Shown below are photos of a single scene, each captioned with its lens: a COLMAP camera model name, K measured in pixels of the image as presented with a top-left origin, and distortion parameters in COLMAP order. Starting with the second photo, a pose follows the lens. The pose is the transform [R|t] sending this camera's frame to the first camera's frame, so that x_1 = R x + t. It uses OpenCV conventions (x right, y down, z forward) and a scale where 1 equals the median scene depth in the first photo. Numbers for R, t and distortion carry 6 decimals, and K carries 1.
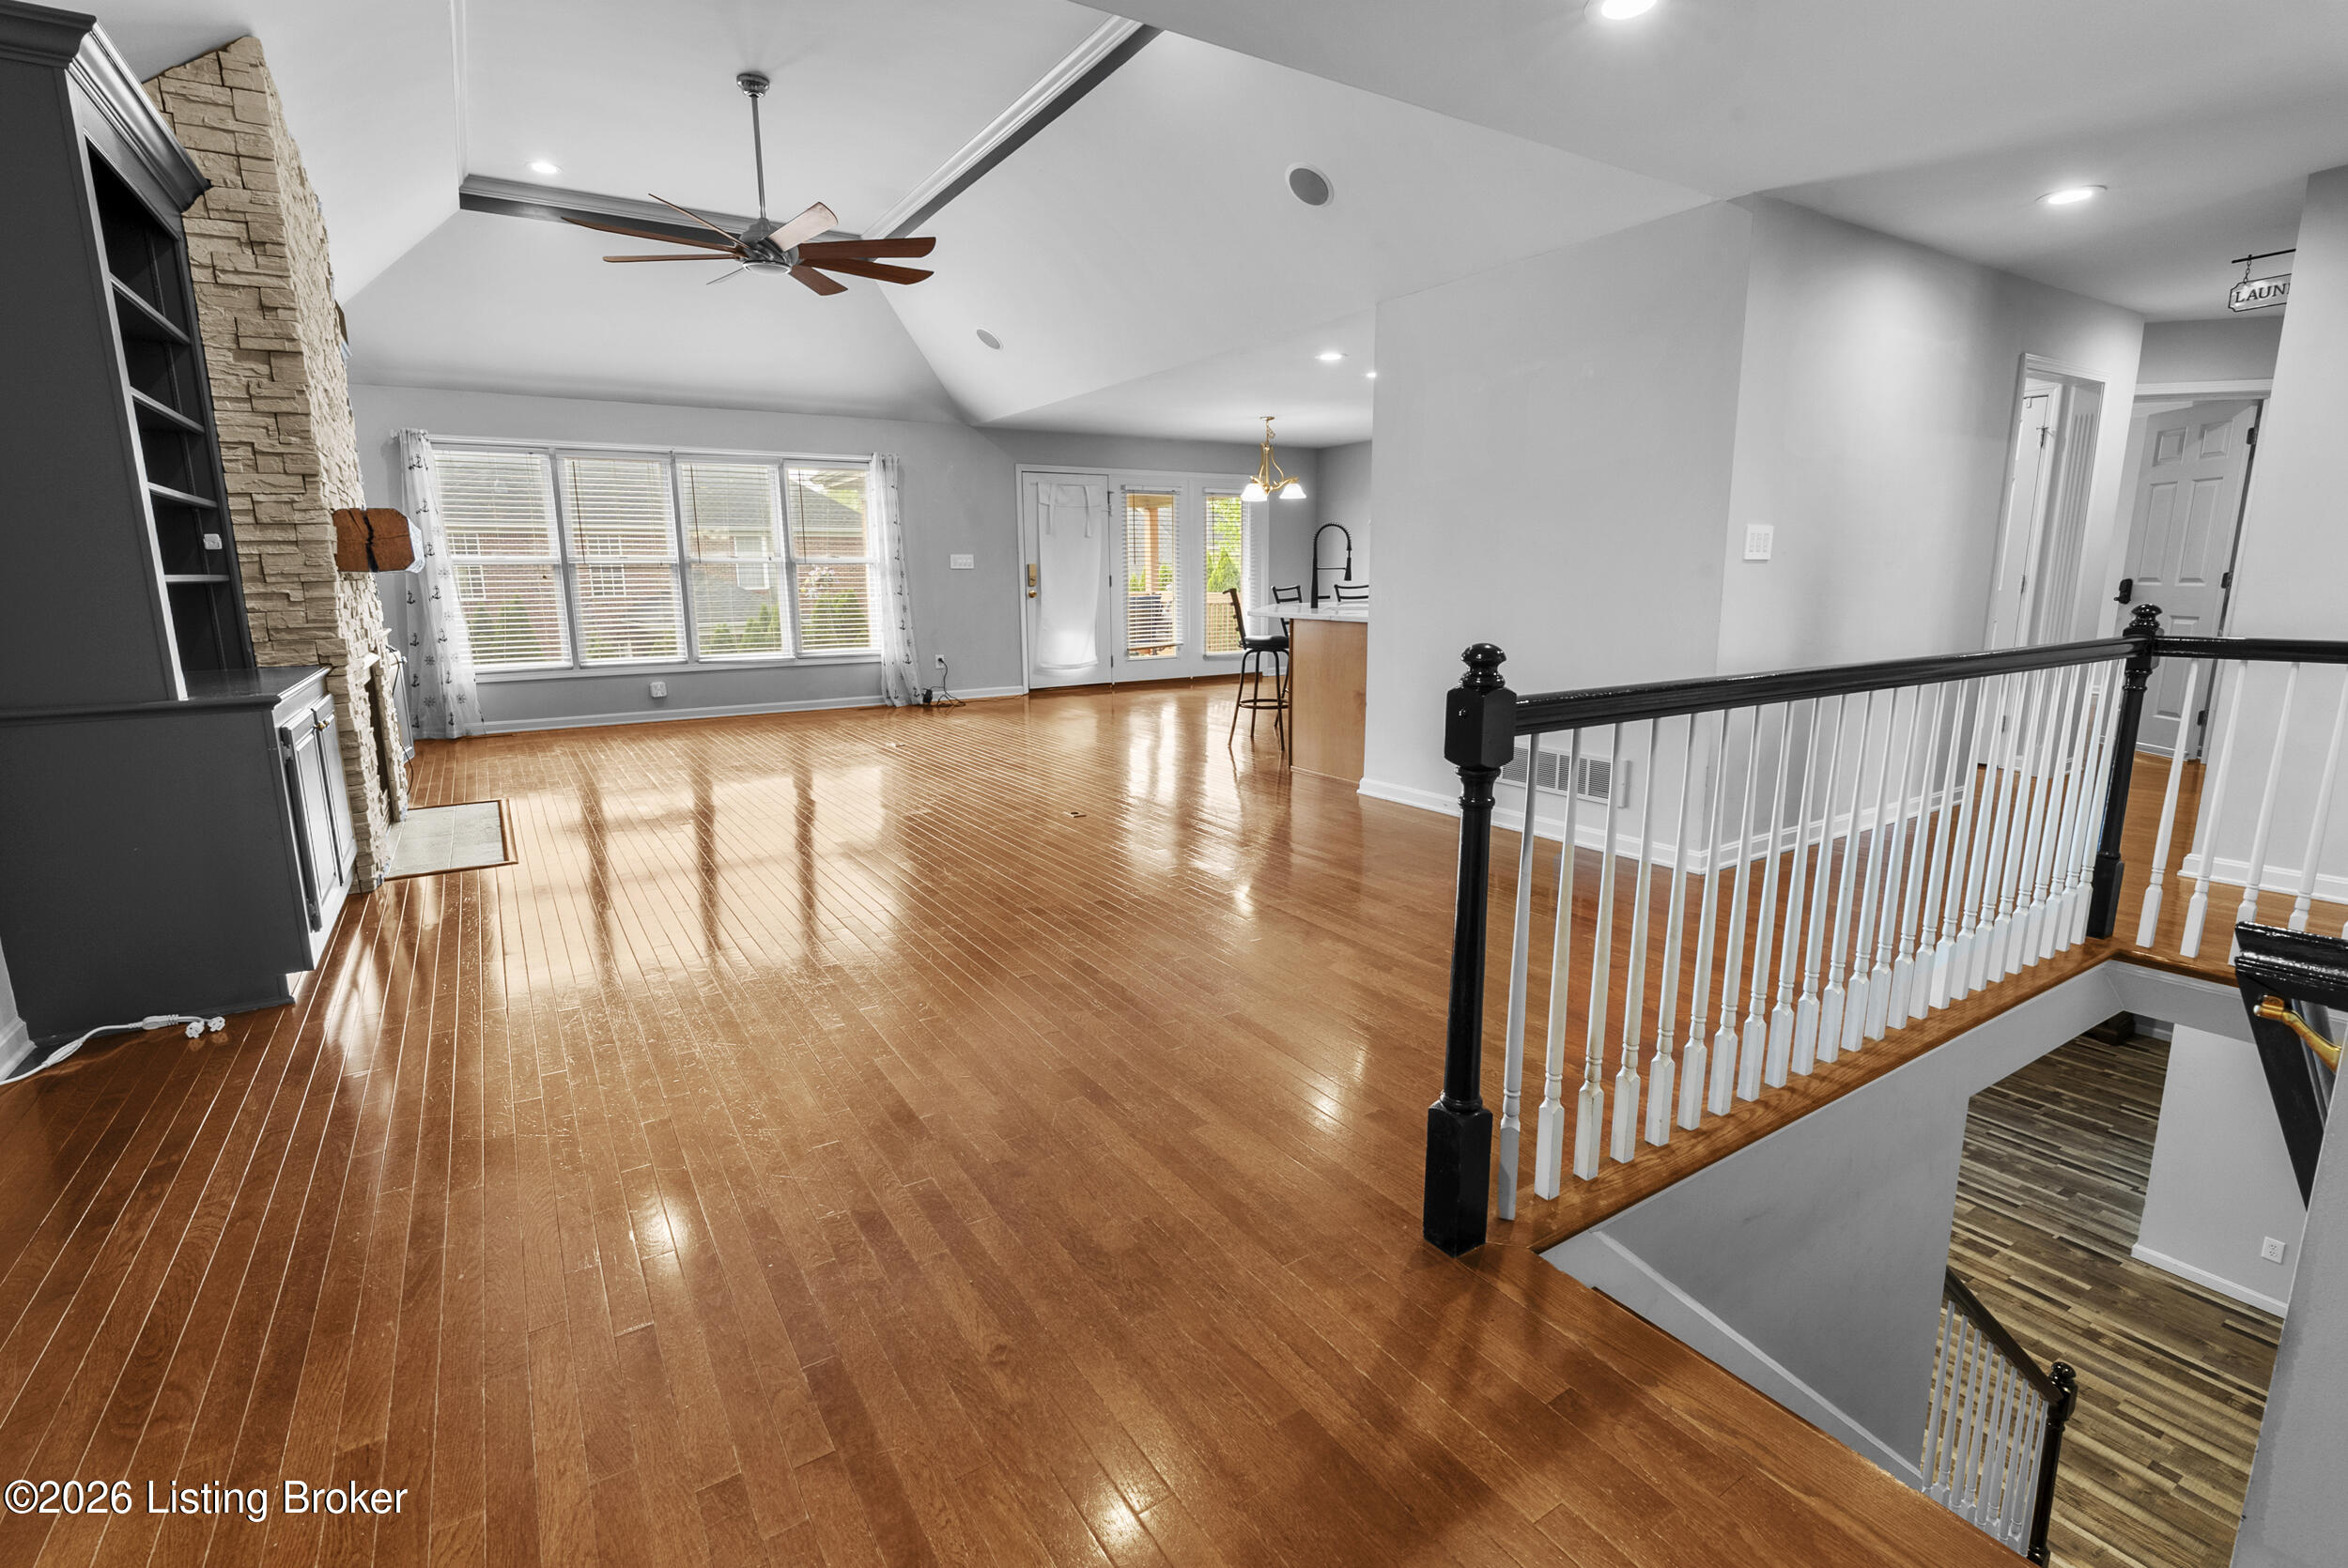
lens RADIAL K [[1080.0, 0, 1177.0], [0, 1080.0, 765.6], [0, 0, 1]] dist [-0.001090, 0.000196]
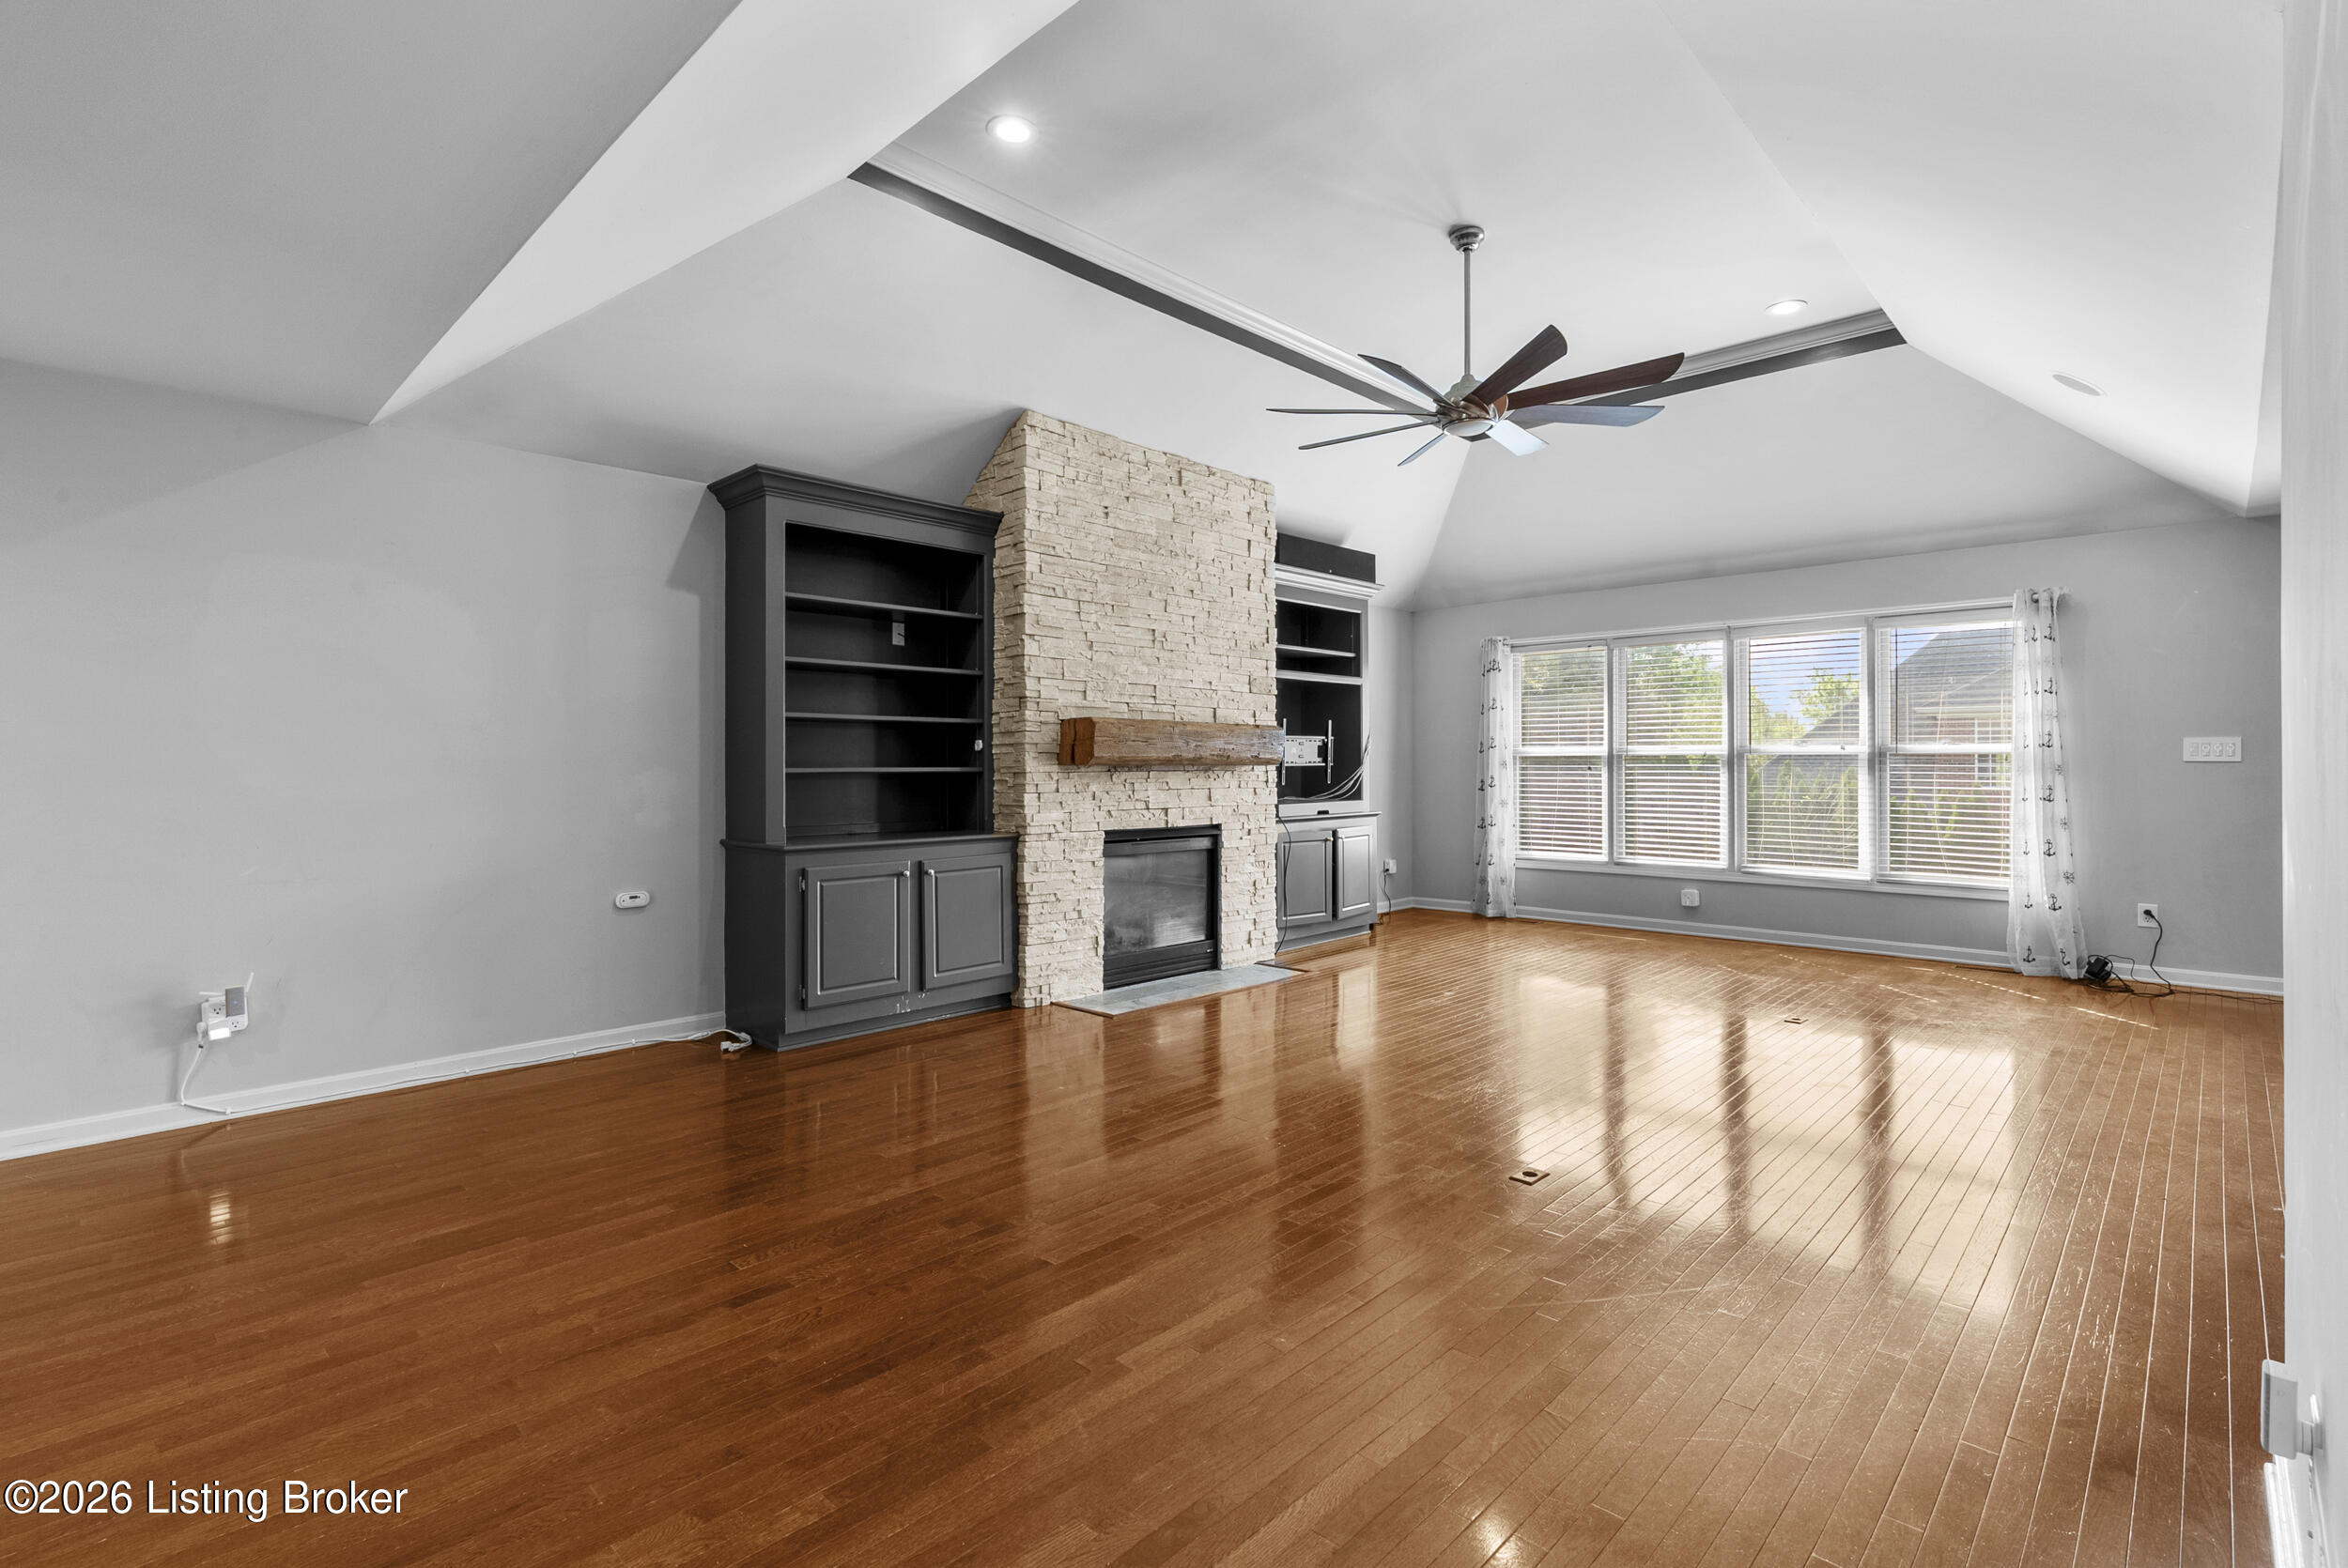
lens RADIAL K [[1088.9, 0, 1182.0], [0, 1088.9, 756.2], [0, 0, 1]] dist [-0.000712, 0.000081]
pose [[0.234858, 0.000961, -0.972029, 0.287515], [-0.173056, 0.984065, -0.040840, -0.080766], [0.956501, 0.177807, 0.231282, 0.415057]]
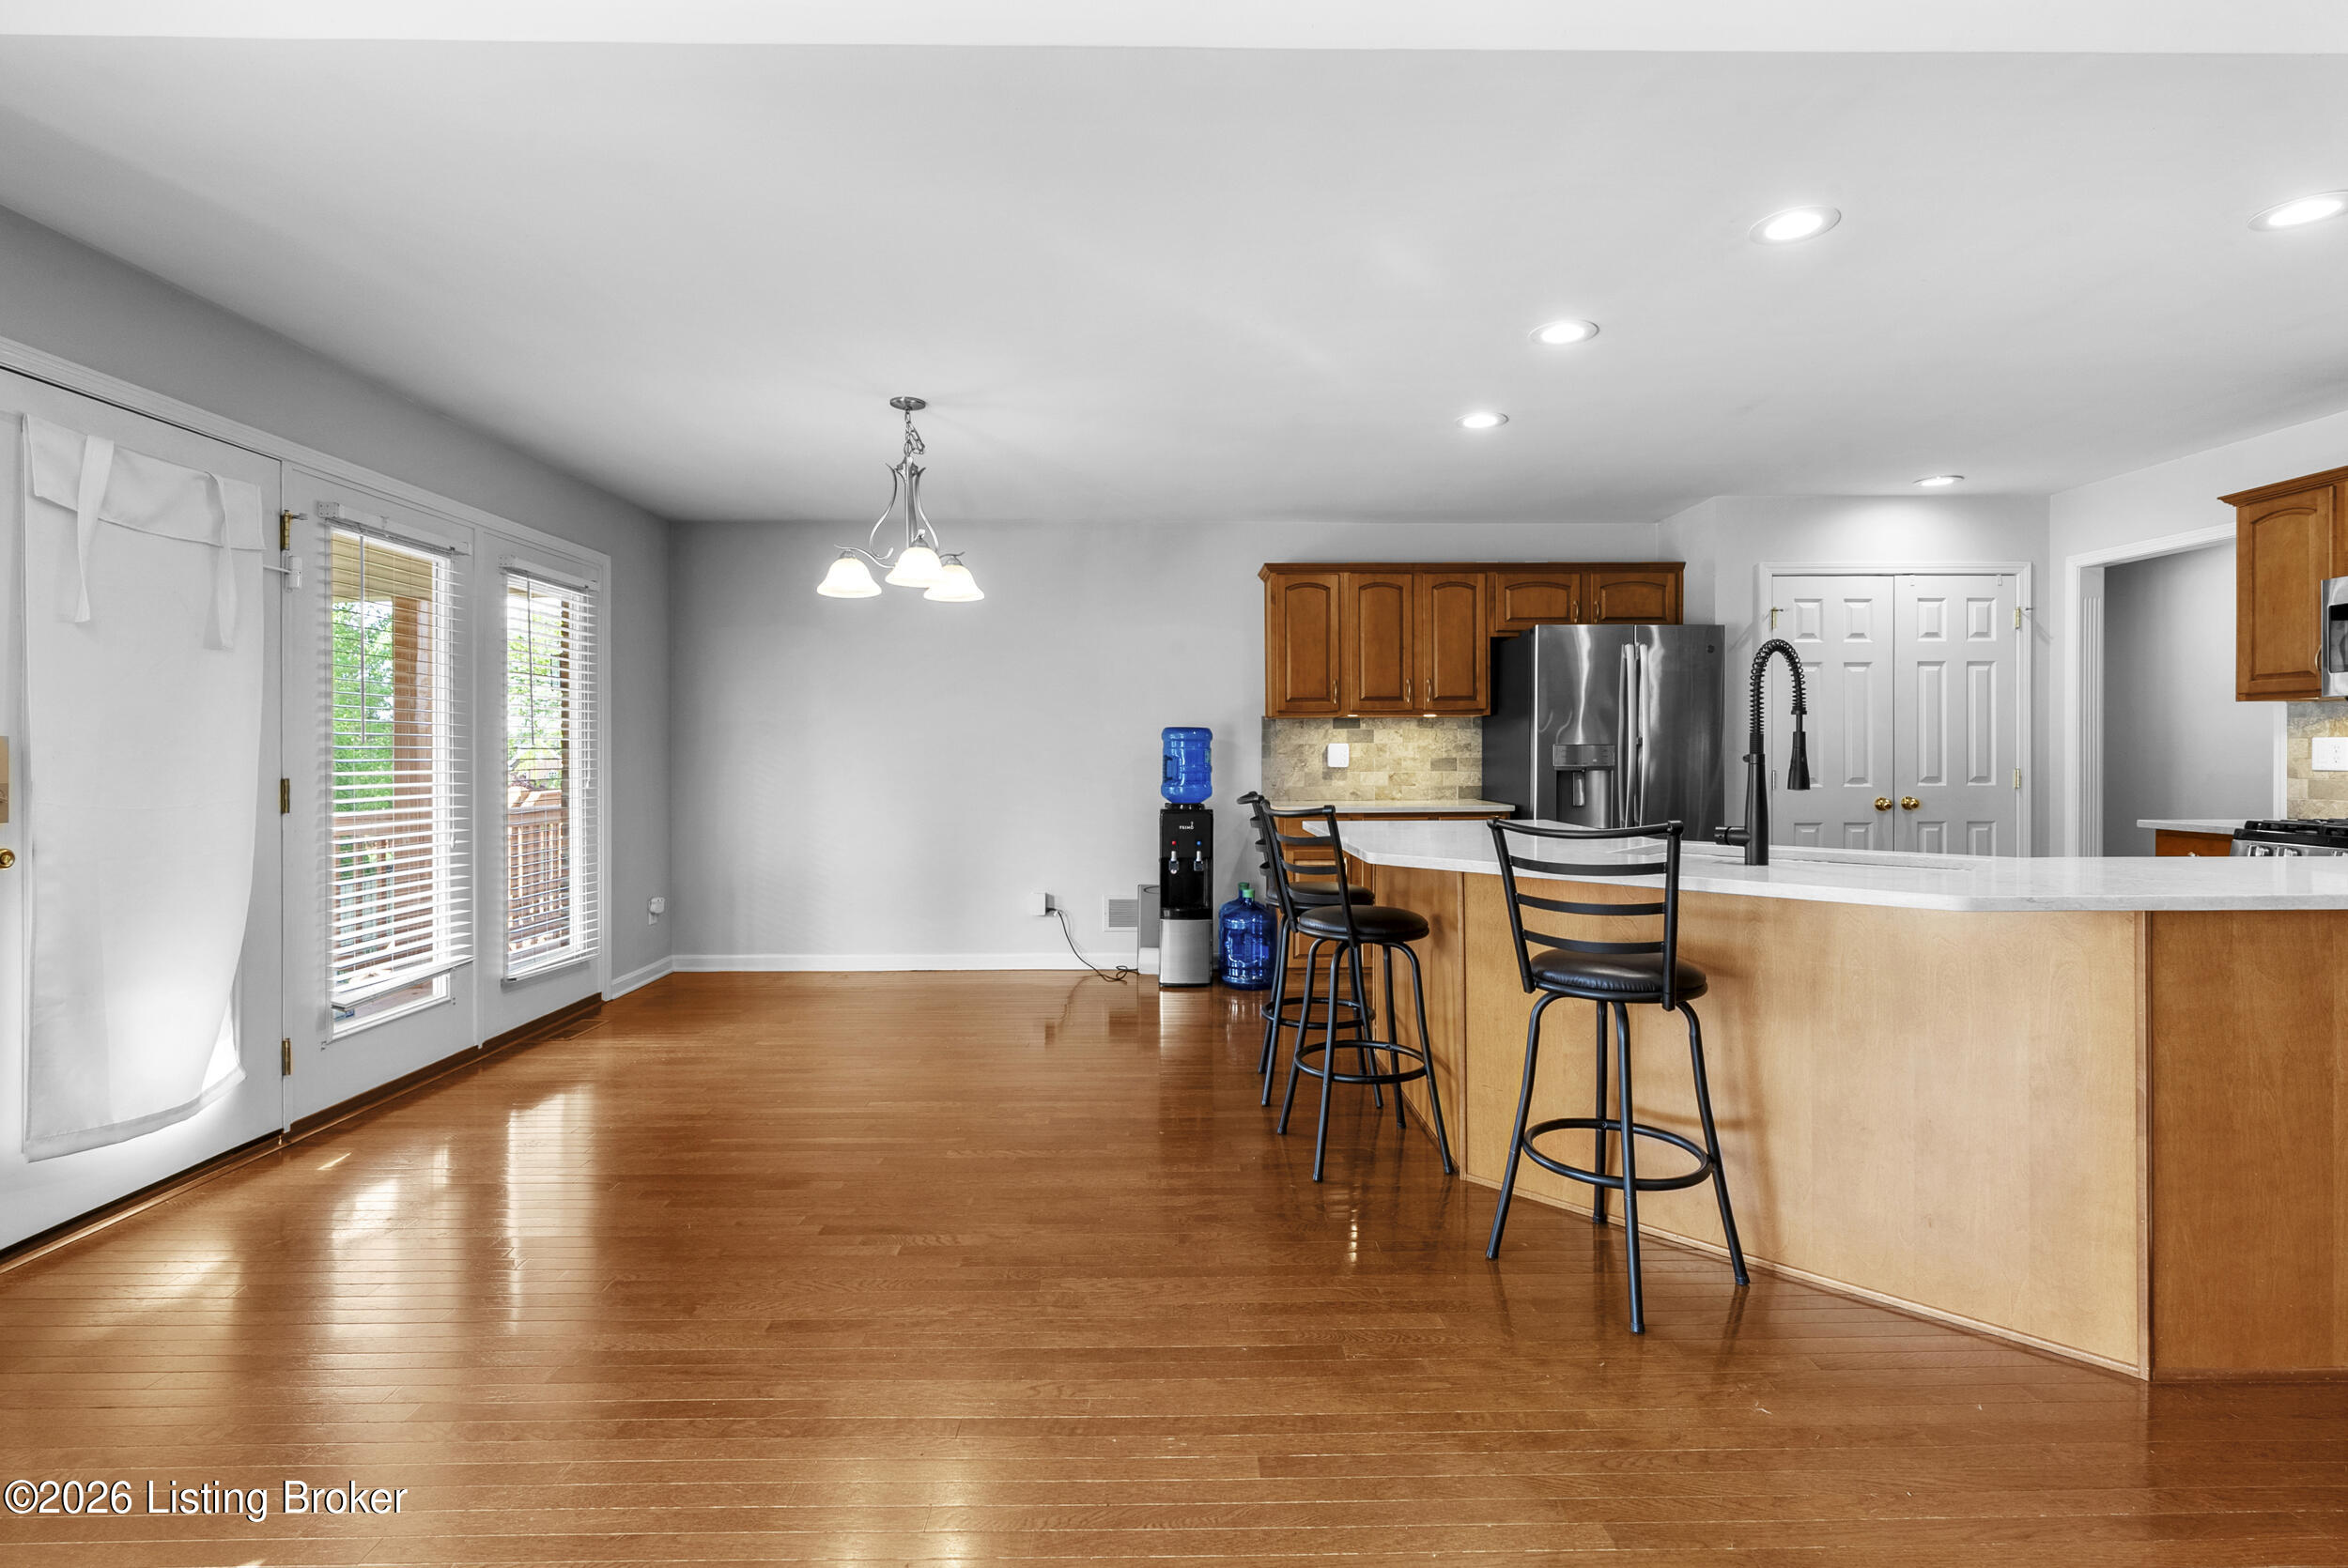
lens RADIAL K [[1092.5, 0, 1175.3], [0, 1092.5, 763.3], [0, 0, 1]] dist [-0.001480, 0.000587]
pose [[0.530462, 0.002793, 0.847704, -0.251073], [0.148573, 0.984210, -0.096215, -0.148759], [-0.834587, 0.176984, 0.521671, 0.827037]]
